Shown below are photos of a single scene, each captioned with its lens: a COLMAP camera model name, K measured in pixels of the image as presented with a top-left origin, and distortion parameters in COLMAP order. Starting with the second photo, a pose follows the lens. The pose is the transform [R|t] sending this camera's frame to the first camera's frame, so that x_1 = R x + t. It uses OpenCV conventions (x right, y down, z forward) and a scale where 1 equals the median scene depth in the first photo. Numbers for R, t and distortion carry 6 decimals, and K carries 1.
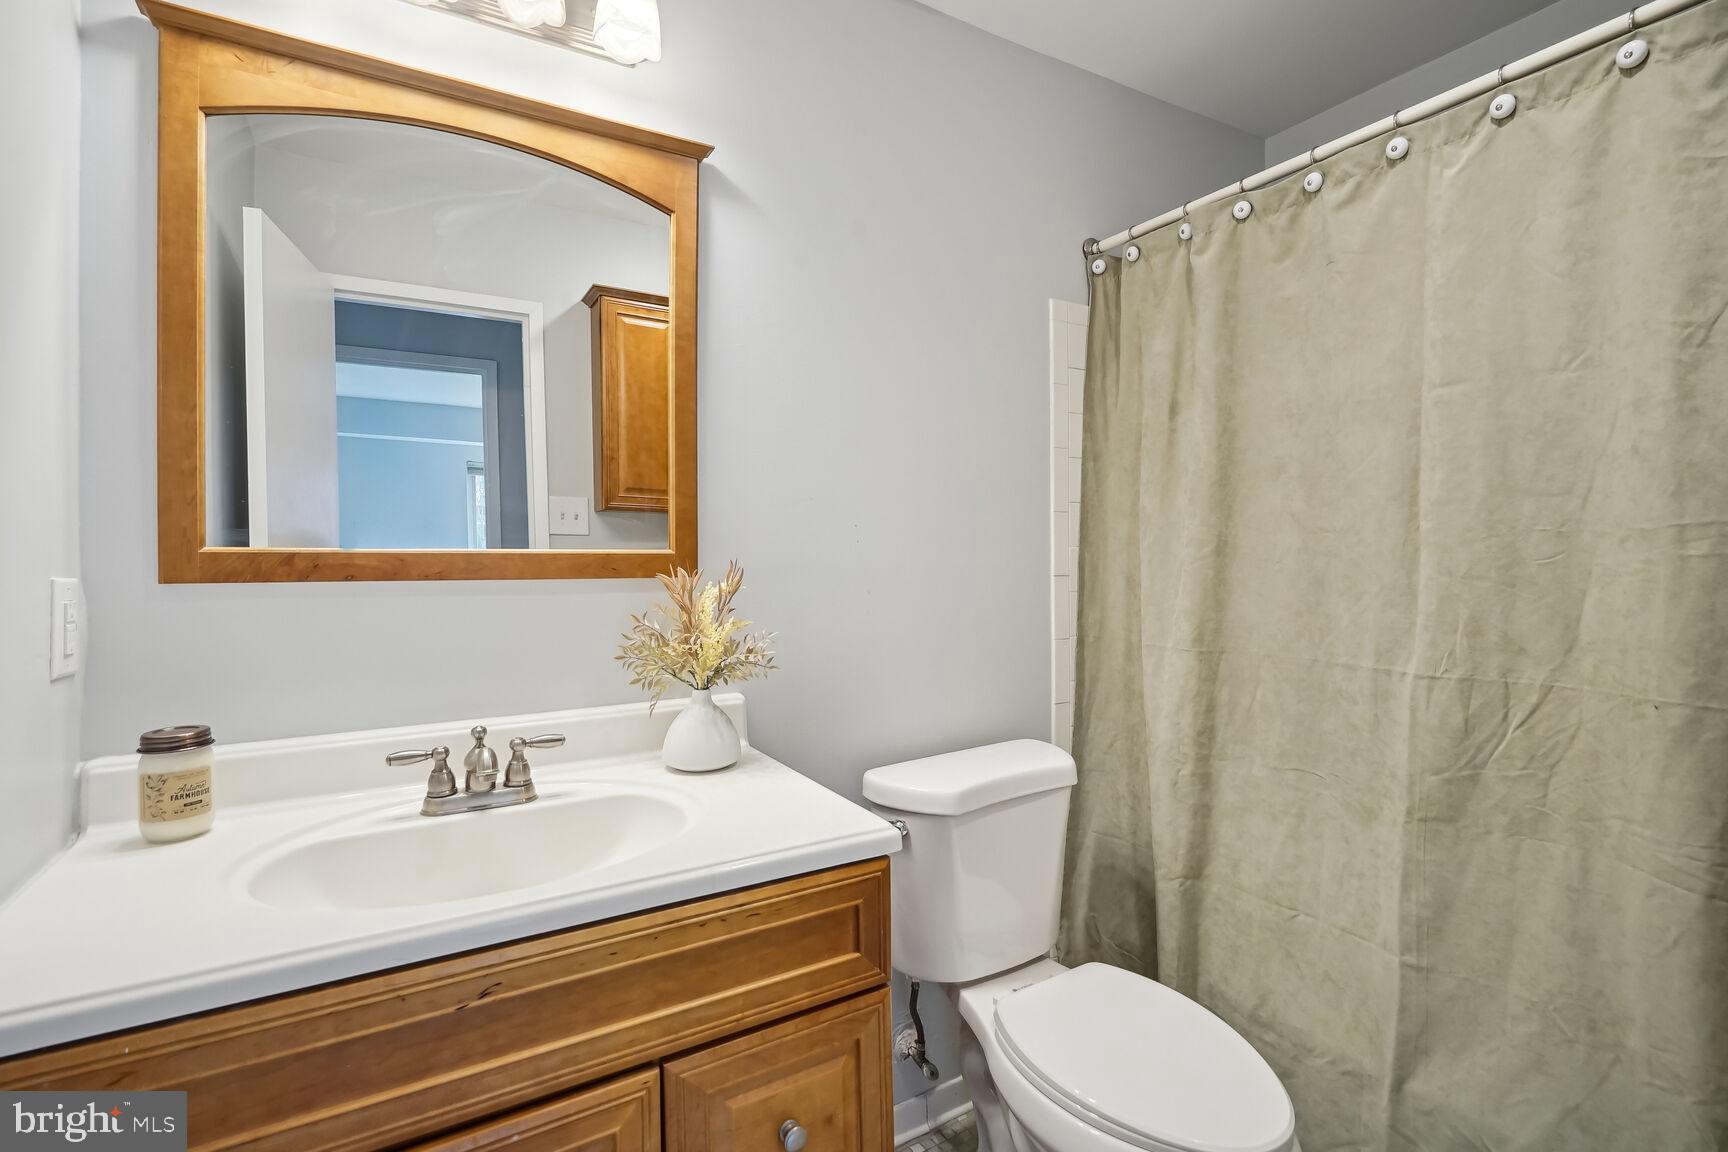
lens RADIAL K [[798.7, 0, 857.7], [0, 798.7, 562.9], [0, 0, 1]] dist [-0.011935, 0.001913]
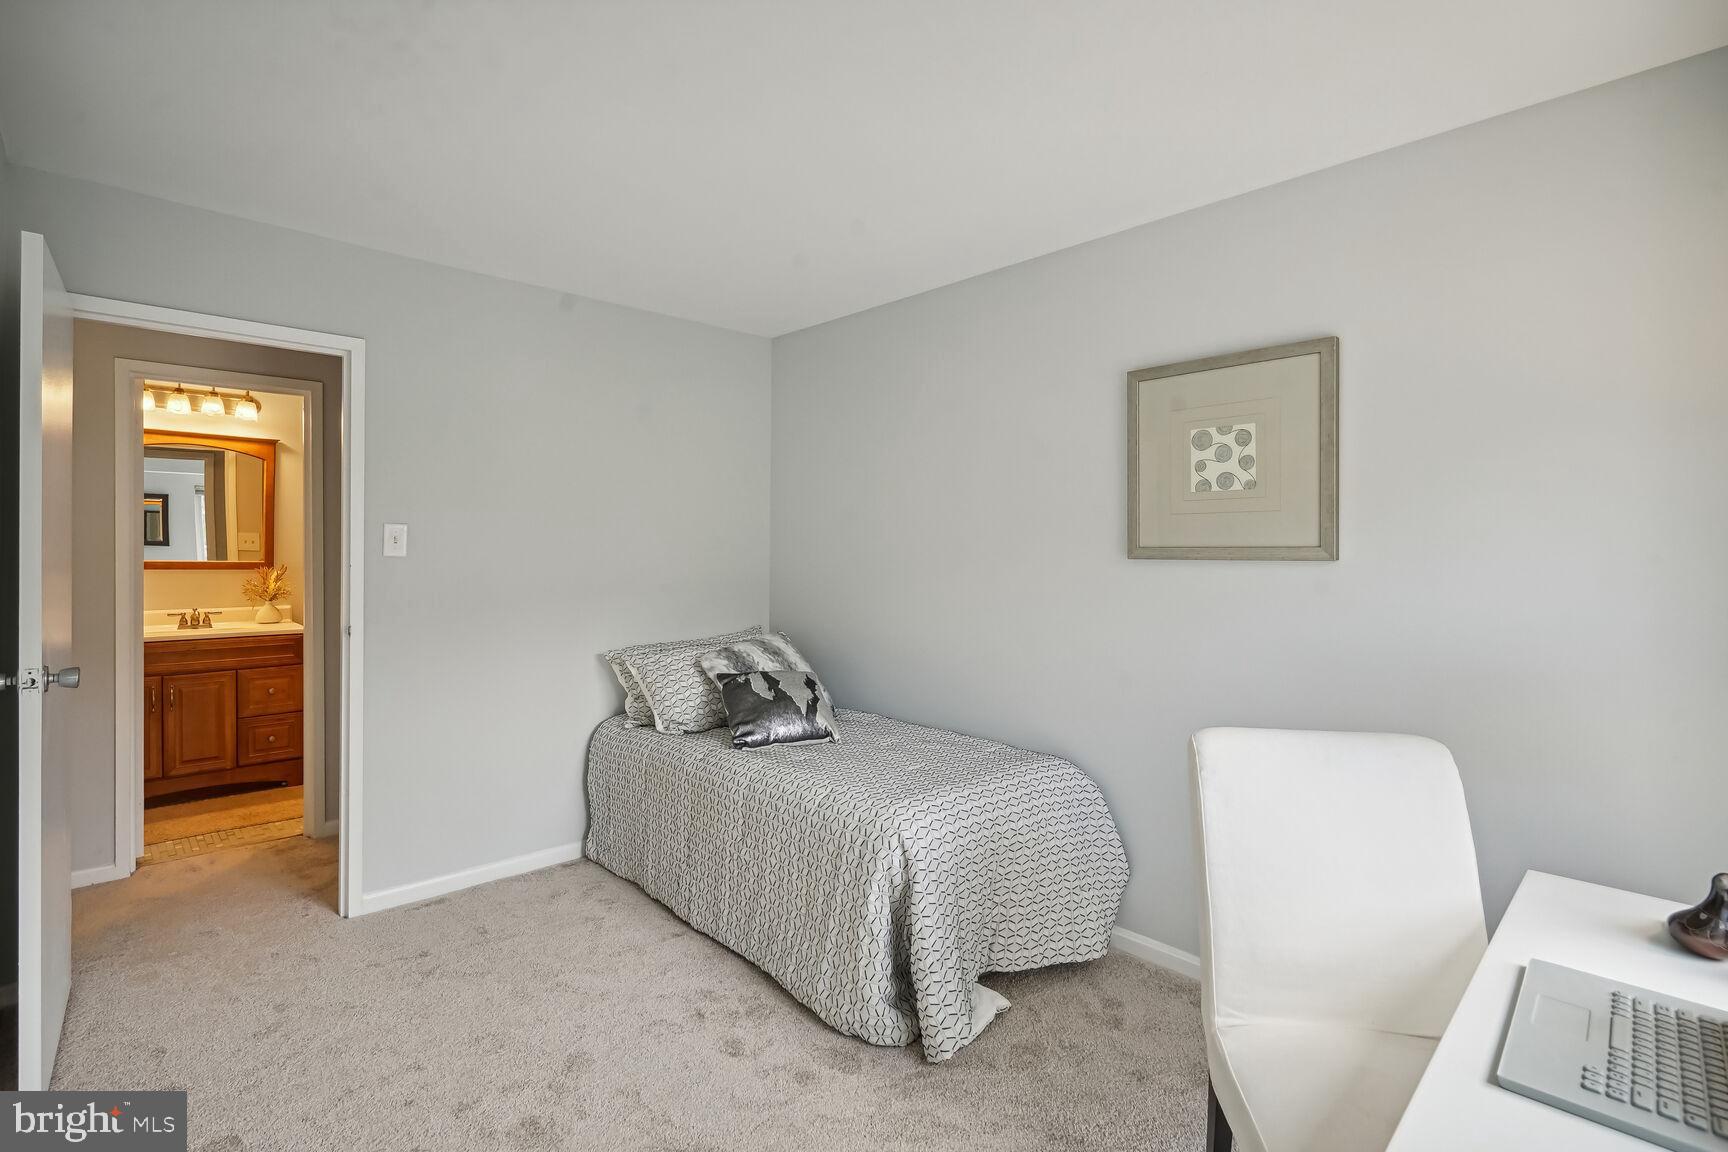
lens RADIAL K [[798.7, 0, 848.1], [0, 798.7, 542.7], [0, 0, 1]] dist [-0.011935, 0.001913]
pose [[0.974167, -0.003211, 0.225806, 1.470397], [0.009723, 0.999568, -0.027731, 0.021098], [-0.225619, 0.029210, 0.973778, -2.925478]]
